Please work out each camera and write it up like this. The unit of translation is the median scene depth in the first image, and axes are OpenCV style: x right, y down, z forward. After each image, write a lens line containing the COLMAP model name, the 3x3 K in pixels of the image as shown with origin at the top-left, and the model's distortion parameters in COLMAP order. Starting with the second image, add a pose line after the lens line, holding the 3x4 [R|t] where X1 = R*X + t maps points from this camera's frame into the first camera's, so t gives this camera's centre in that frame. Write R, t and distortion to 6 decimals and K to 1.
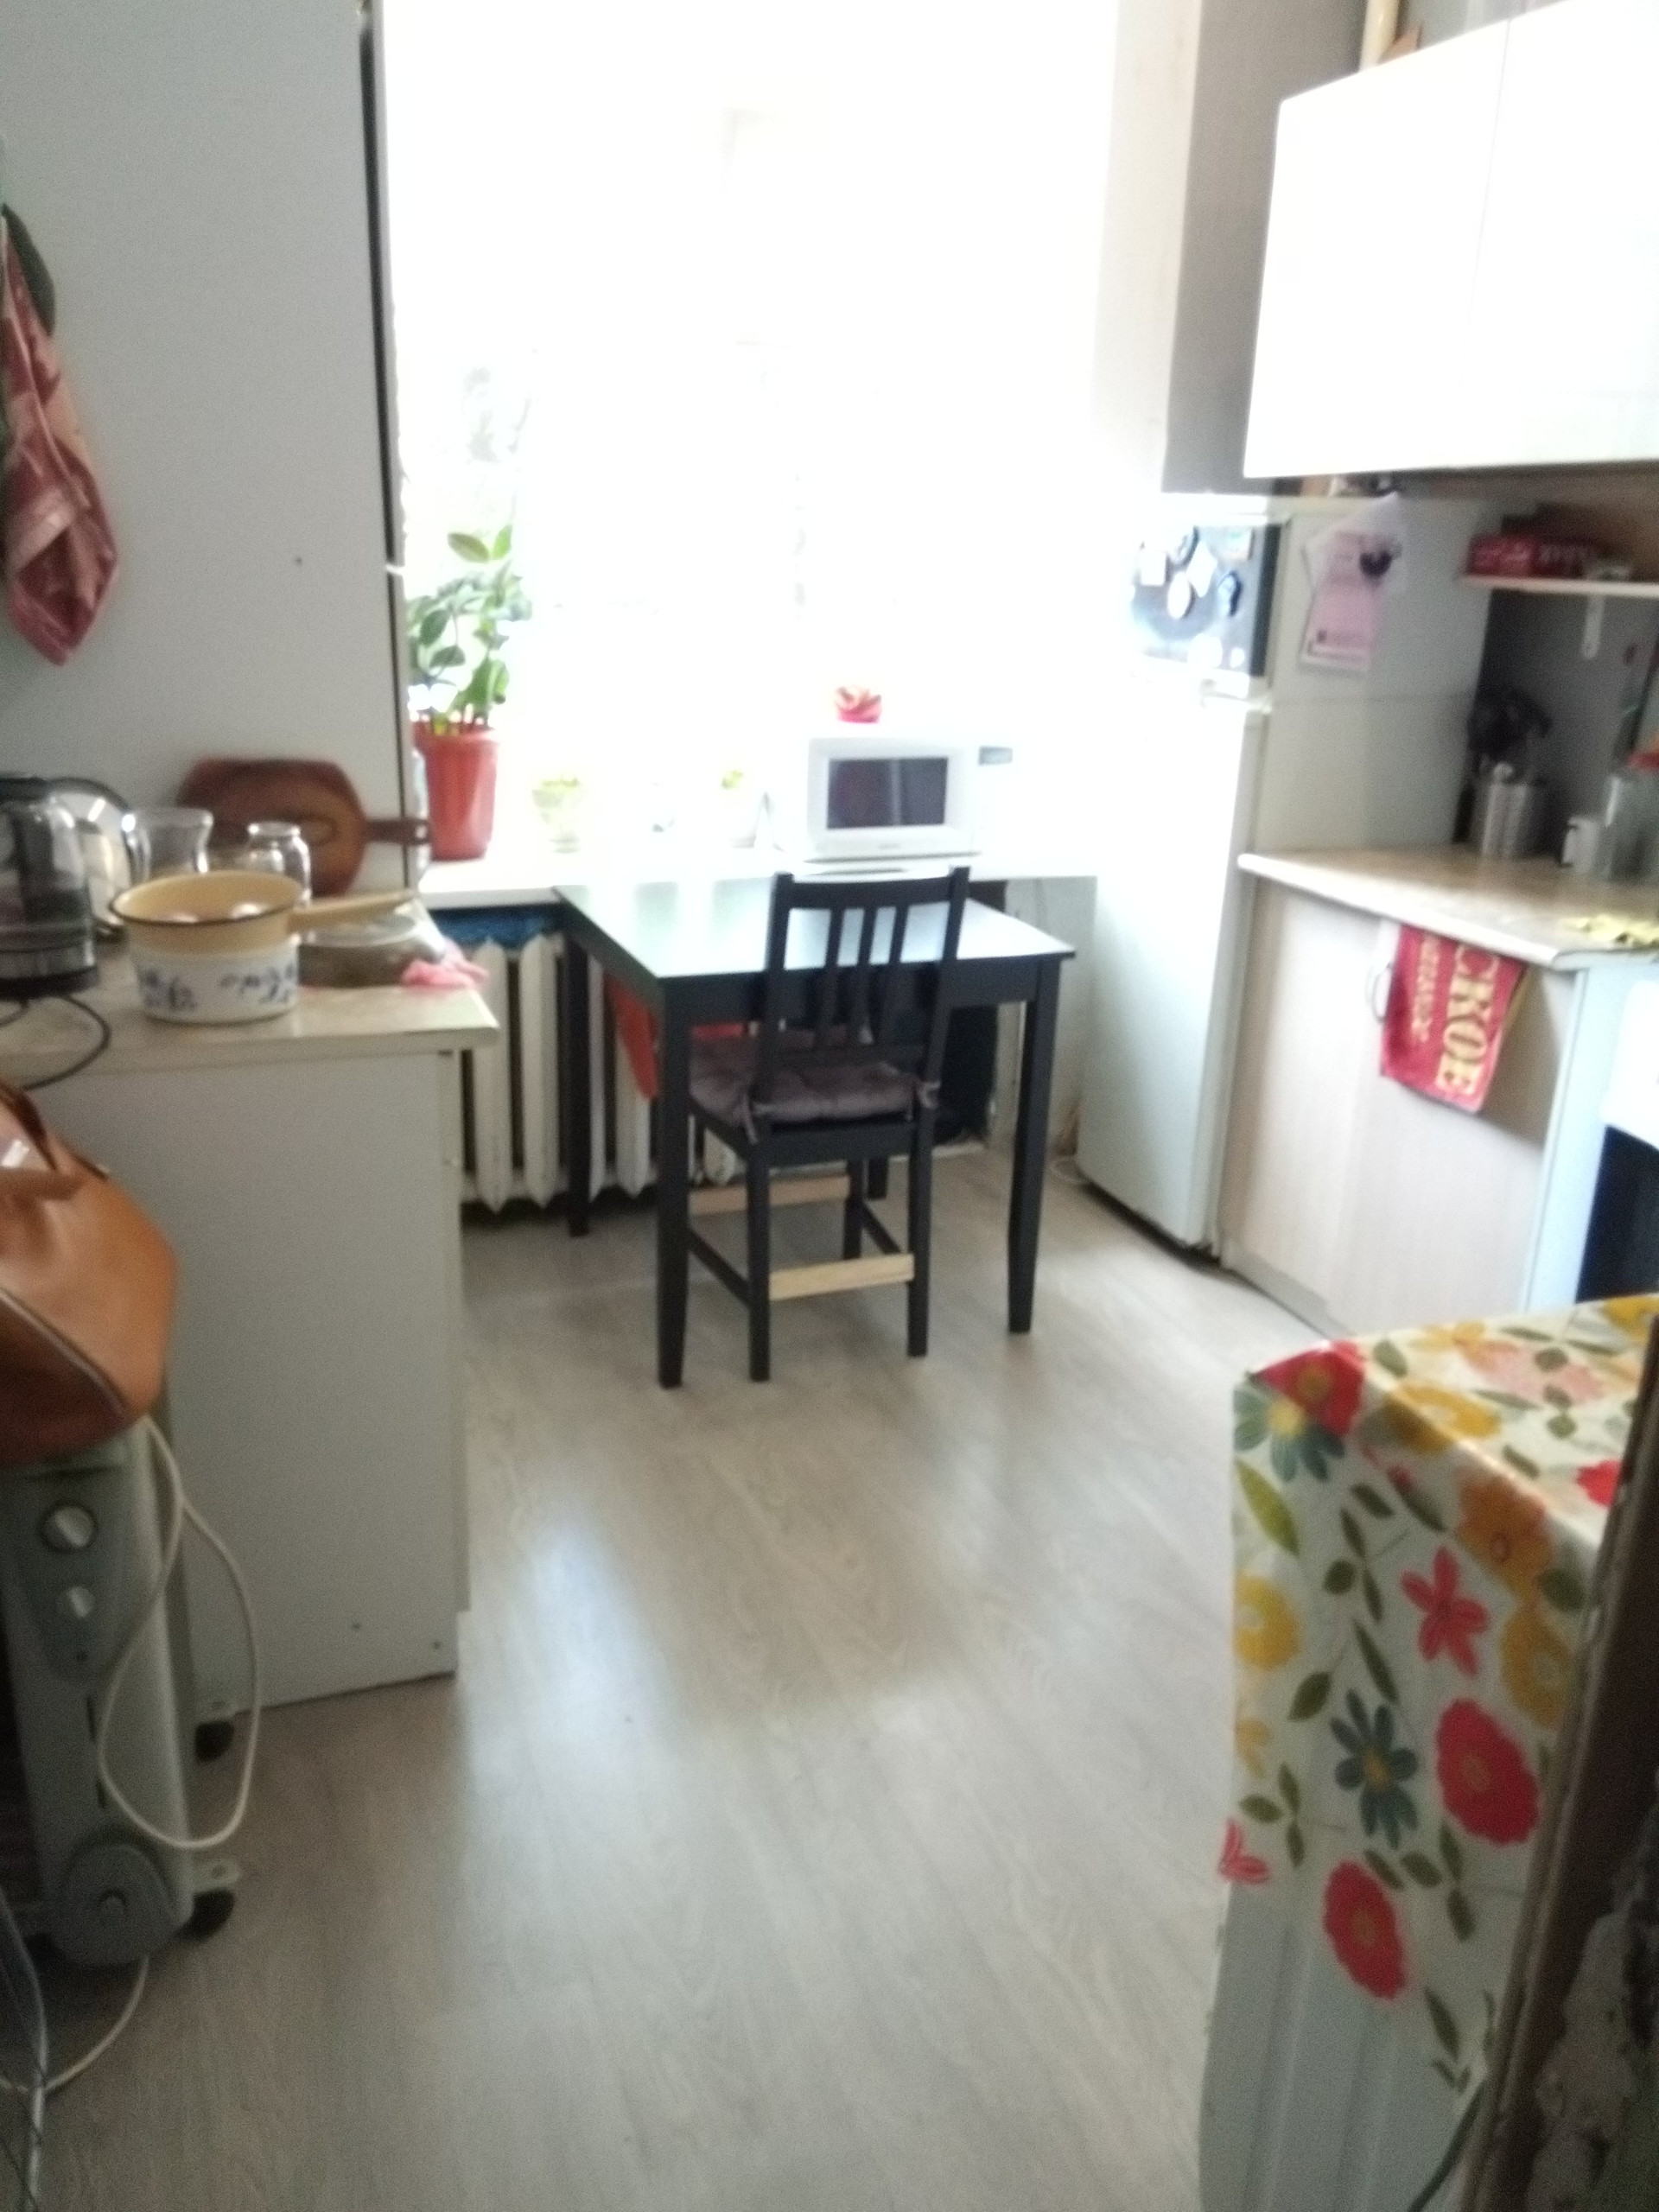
lens RADIAL K [[1694.5, 0, 829.5], [0, 1694.5, 1106.0], [0, 0, 1]] dist [0.104511, -0.138859]
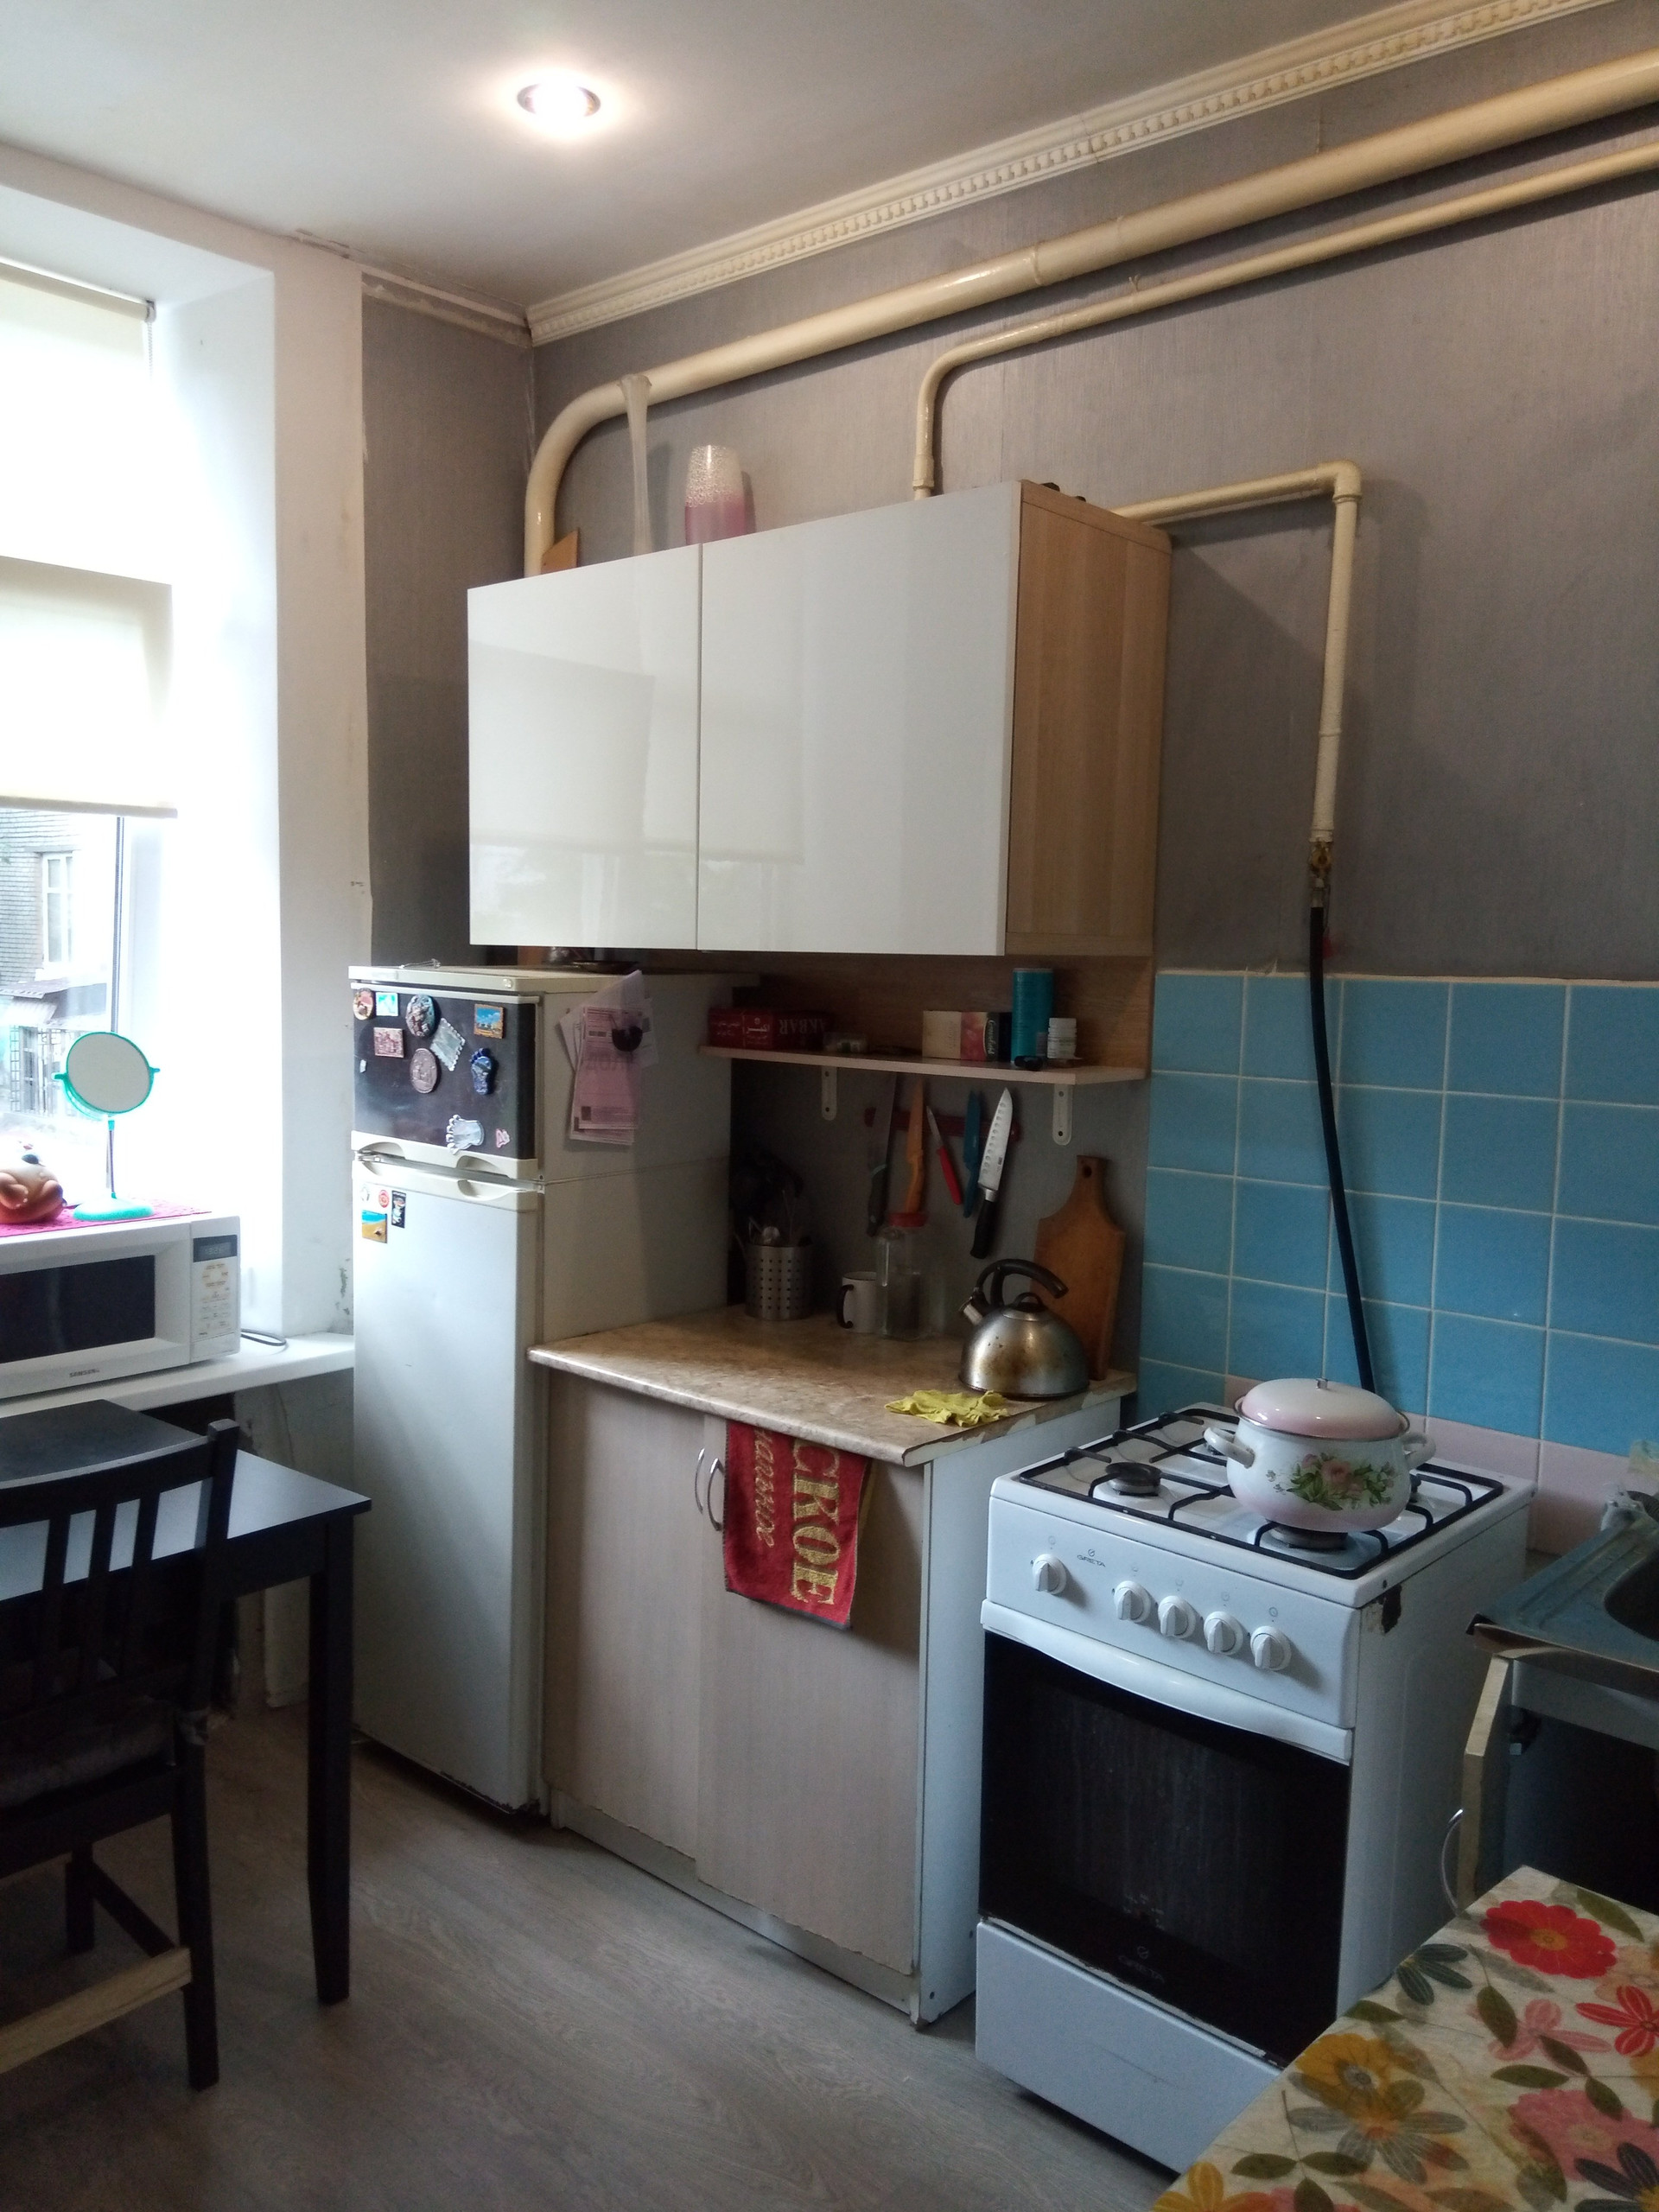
lens RADIAL K [[1694.5, 0, 829.5], [0, 1694.5, 1106.0], [0, 0, 1]] dist [0.104511, -0.138859]
pose [[0.875896, -0.050742, 0.479824, -0.049179], [0.151972, 0.972852, -0.174538, -0.096184], [-0.457941, 0.225797, 0.859829, 0.132015]]
